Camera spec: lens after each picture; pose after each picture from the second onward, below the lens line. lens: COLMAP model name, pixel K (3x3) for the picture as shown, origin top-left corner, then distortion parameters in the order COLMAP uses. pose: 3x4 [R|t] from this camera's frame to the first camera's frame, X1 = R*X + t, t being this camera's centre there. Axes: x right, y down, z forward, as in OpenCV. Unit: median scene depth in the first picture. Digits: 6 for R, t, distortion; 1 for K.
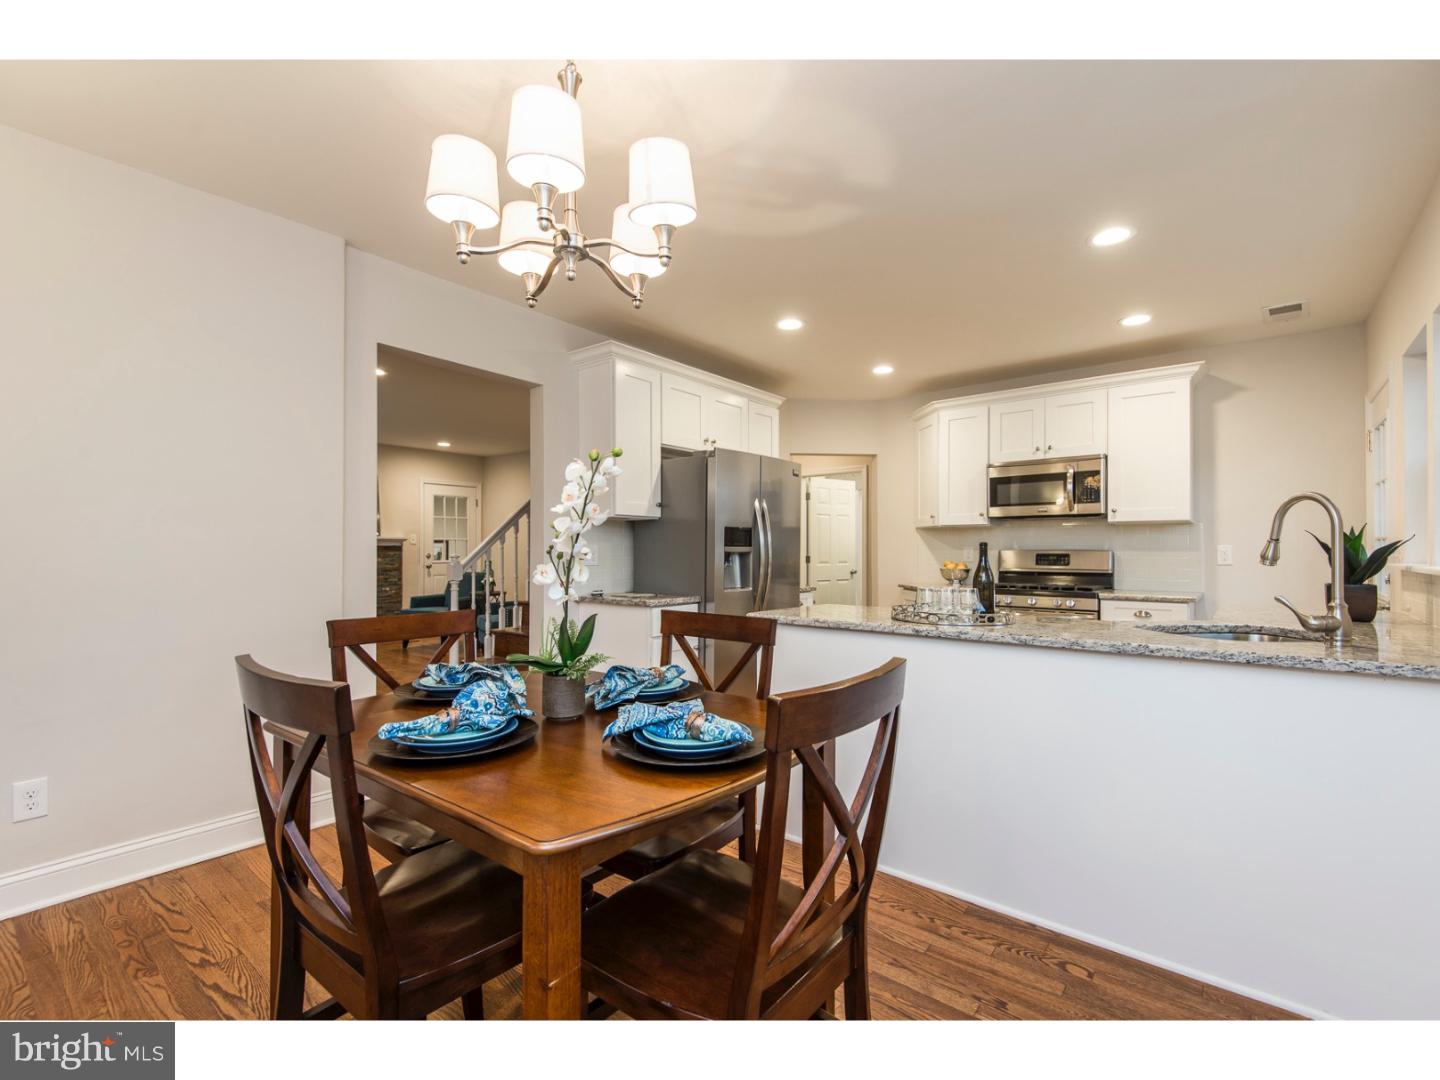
lens RADIAL K [[641.9, 0, 709.7], [0, 641.9, 541.7], [0, 0, 1]] dist [0.001316, -0.005624]
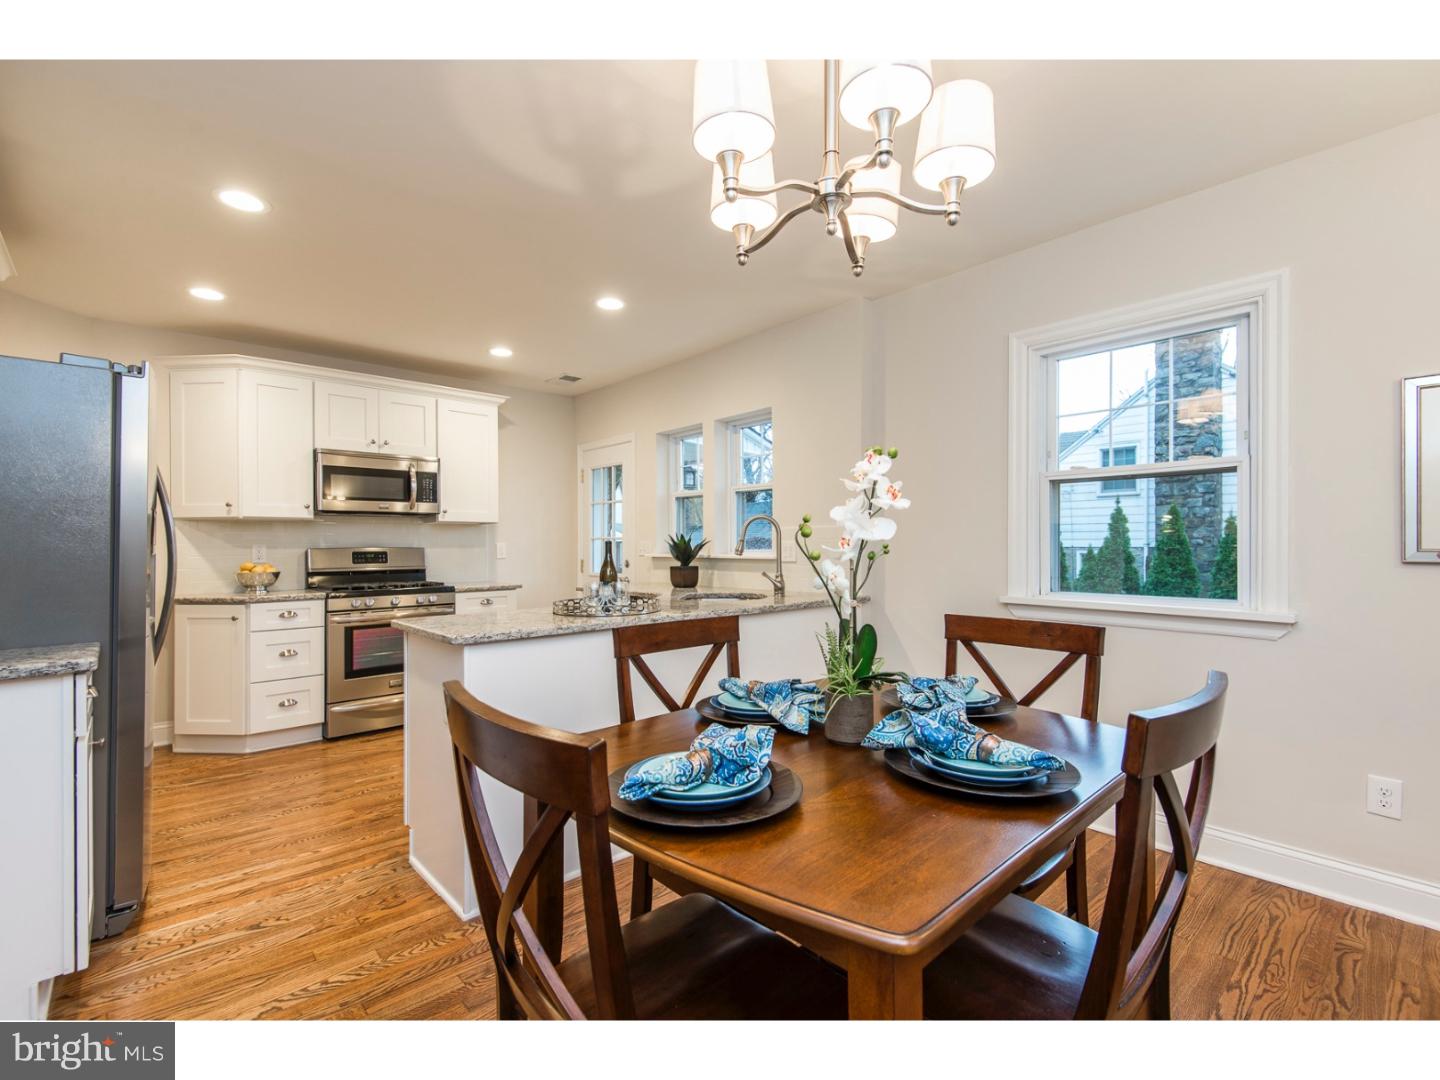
lens RADIAL K [[641.9, 0, 731.0], [0, 641.9, 545.4], [0, 0, 1]] dist [0.001316, -0.005624]
pose [[0.118876, -0.002682, 0.992906, -0.400279], [-0.007603, 0.999965, 0.003611, 0.001982], [-0.992880, -0.007978, 0.118851, 0.383802]]
